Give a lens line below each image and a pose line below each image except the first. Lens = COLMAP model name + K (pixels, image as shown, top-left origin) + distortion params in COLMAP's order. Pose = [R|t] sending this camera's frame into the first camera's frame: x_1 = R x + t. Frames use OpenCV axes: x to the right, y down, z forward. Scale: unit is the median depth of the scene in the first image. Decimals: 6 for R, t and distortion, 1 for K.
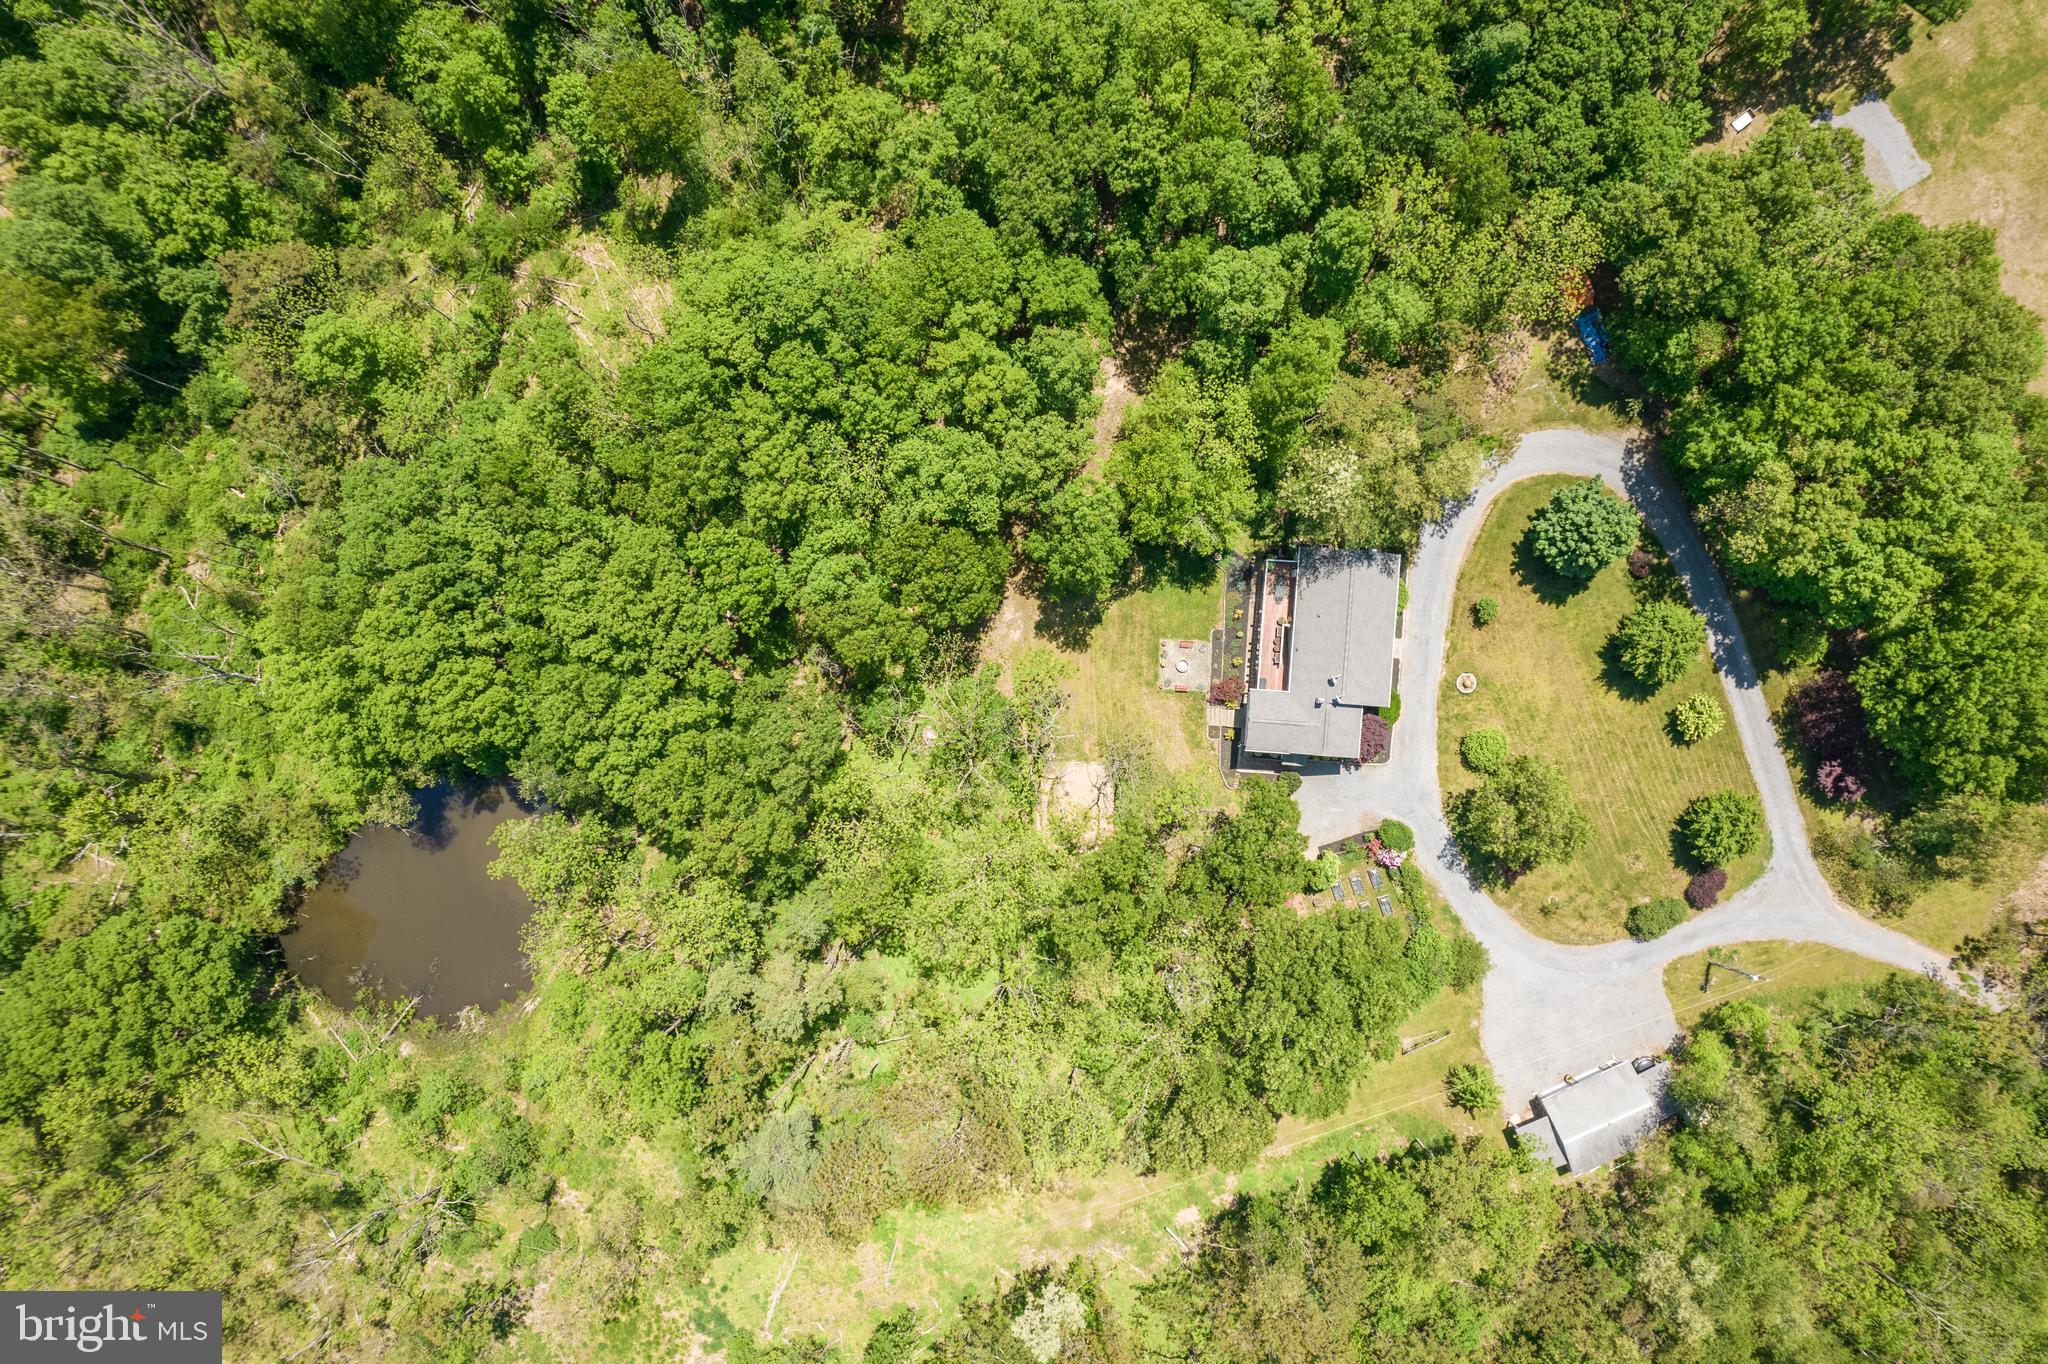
lens RADIAL K [[1316.0, 0, 1031.0], [0, 1316.0, 689.0], [0, 0, 1]] dist [-0.068830, 0.050213]
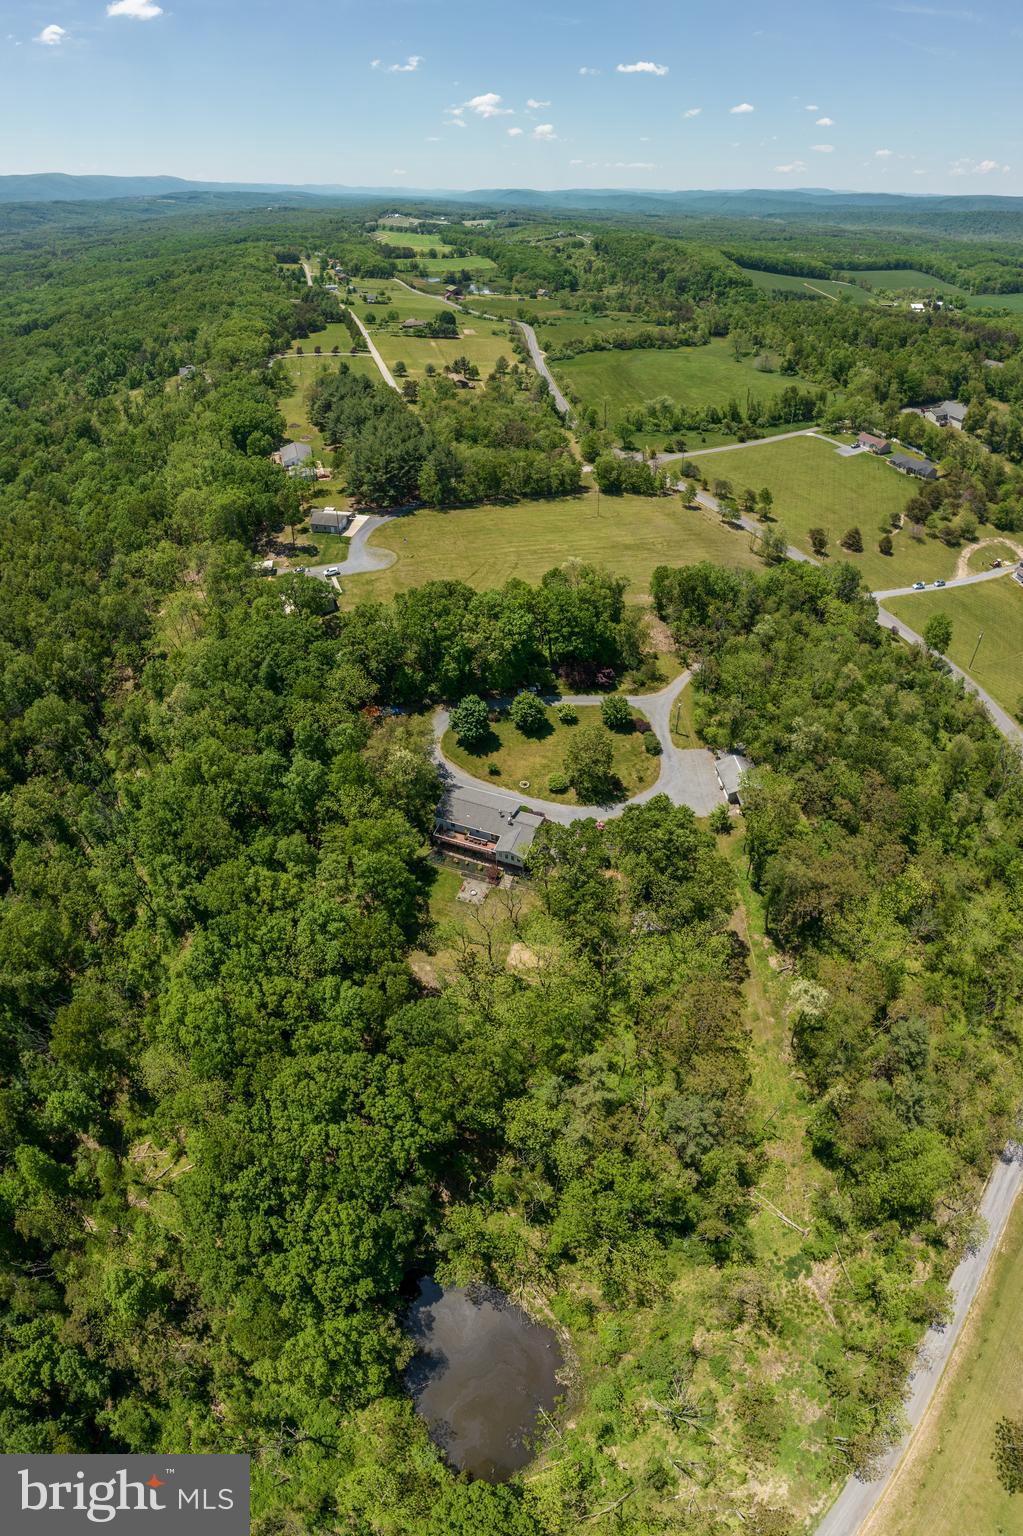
lens RADIAL K [[987.0, 0, 511.5], [0, 987.0, 768.0], [0, 0, 1]] dist [-0.068830, 0.050213]
pose [[0.269397, -0.950460, 0.155081, 0.112015], [0.960612, 0.276617, 0.026615, -0.072431], [-0.068195, 0.141802, 0.987543, -0.530723]]
